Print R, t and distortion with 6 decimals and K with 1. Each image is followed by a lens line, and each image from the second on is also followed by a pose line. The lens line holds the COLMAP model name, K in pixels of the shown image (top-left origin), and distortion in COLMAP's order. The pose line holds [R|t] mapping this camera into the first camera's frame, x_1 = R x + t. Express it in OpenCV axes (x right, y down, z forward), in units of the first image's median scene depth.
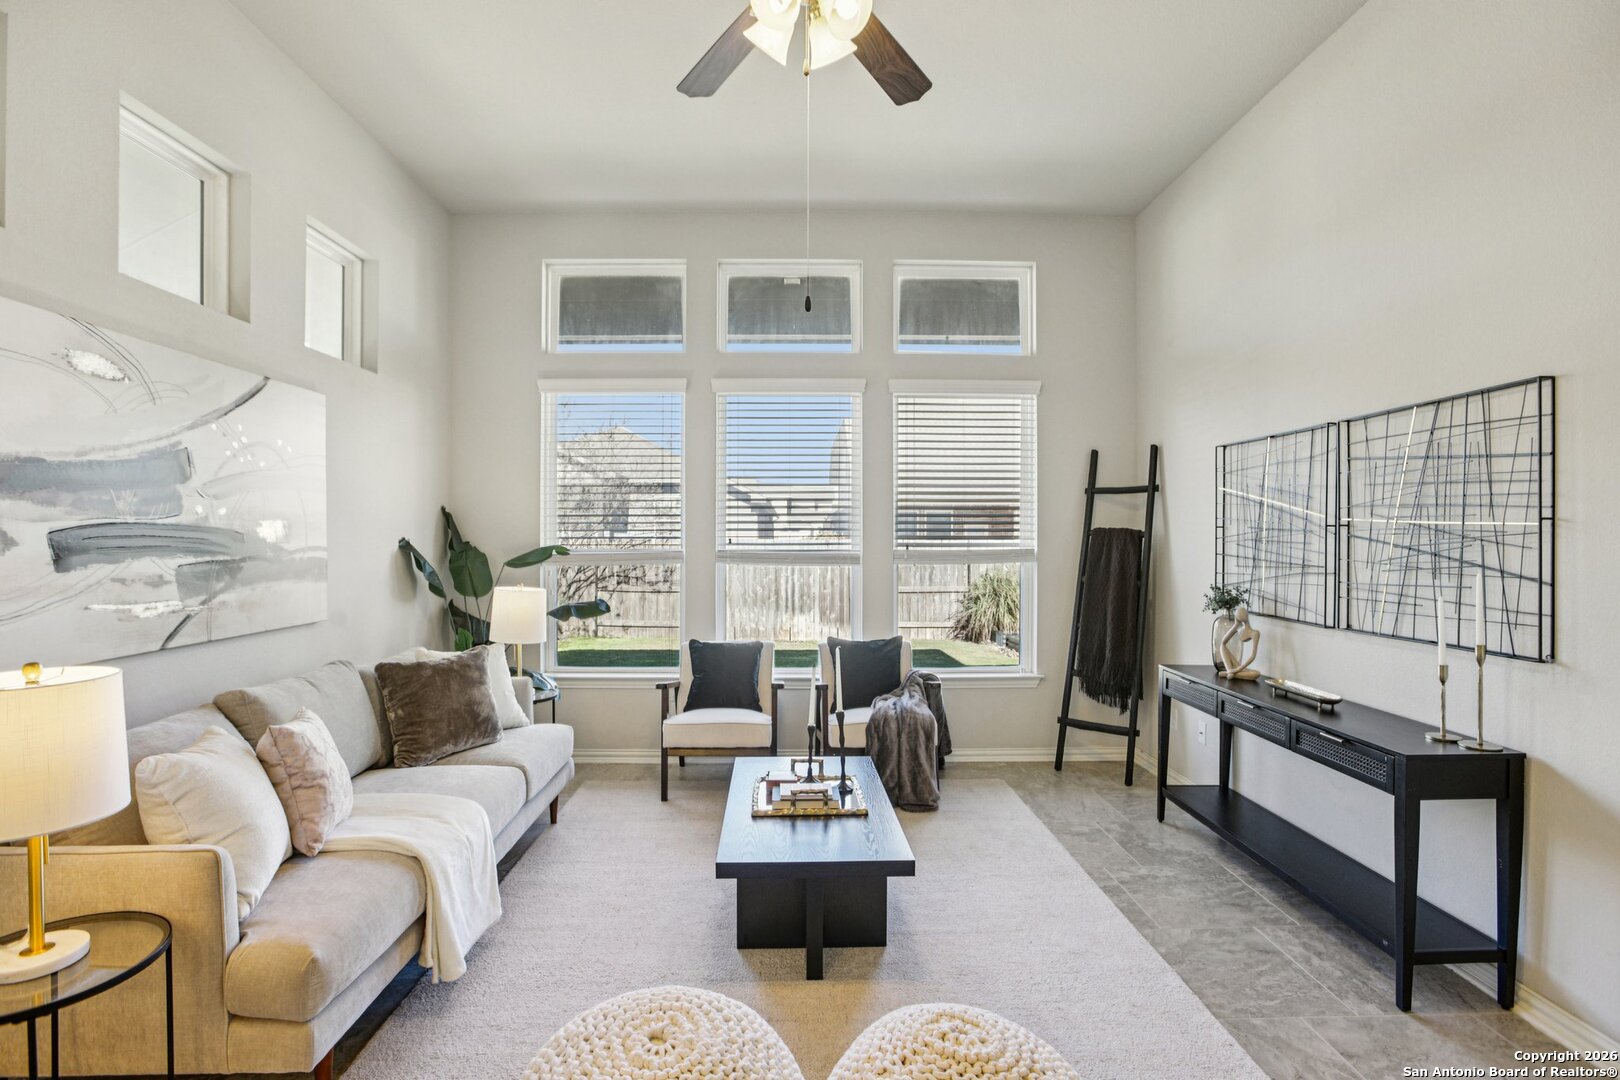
lens RADIAL K [[772.4, 0, 805.6], [0, 772.4, 540.6], [0, 0, 1]] dist [-0.032609, 0.006403]
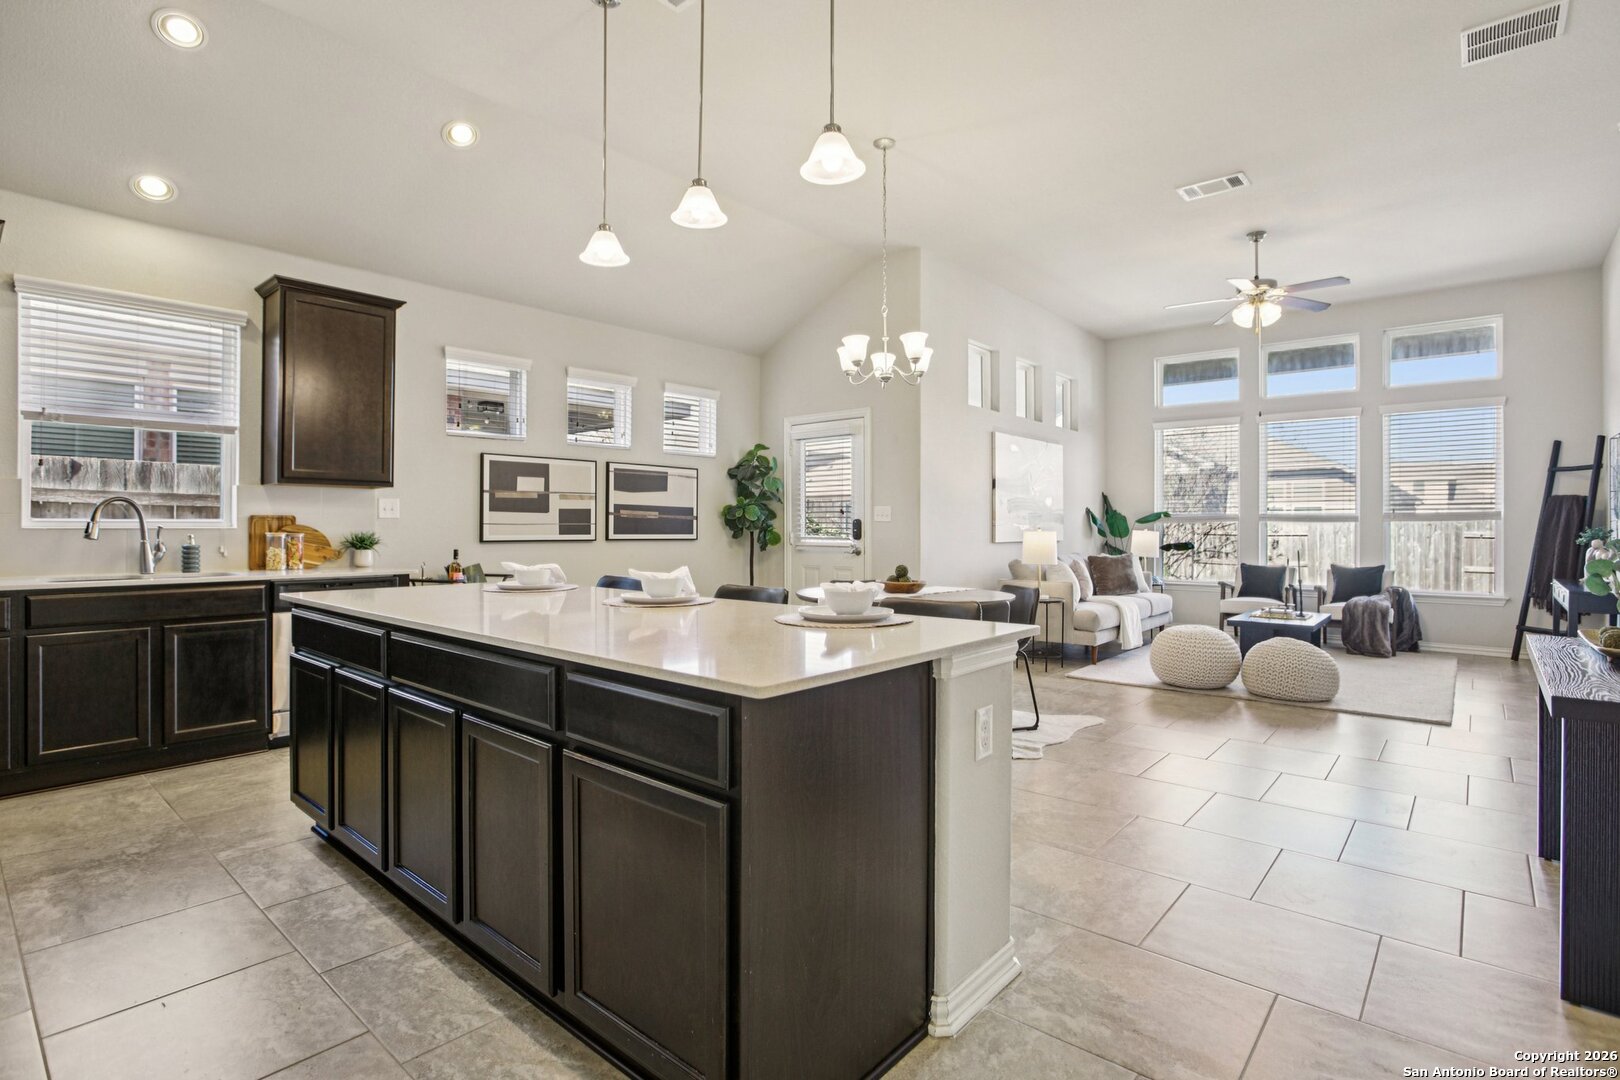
lens RADIAL K [[772.4, 0, 814.7], [0, 772.4, 521.8], [0, 0, 1]] dist [-0.032609, 0.006403]
pose [[0.744196, -0.001756, -0.667959, 0.351653], [-0.006904, 0.999923, -0.010320, 0.067512], [0.667925, 0.012292, 0.744127, -1.151021]]
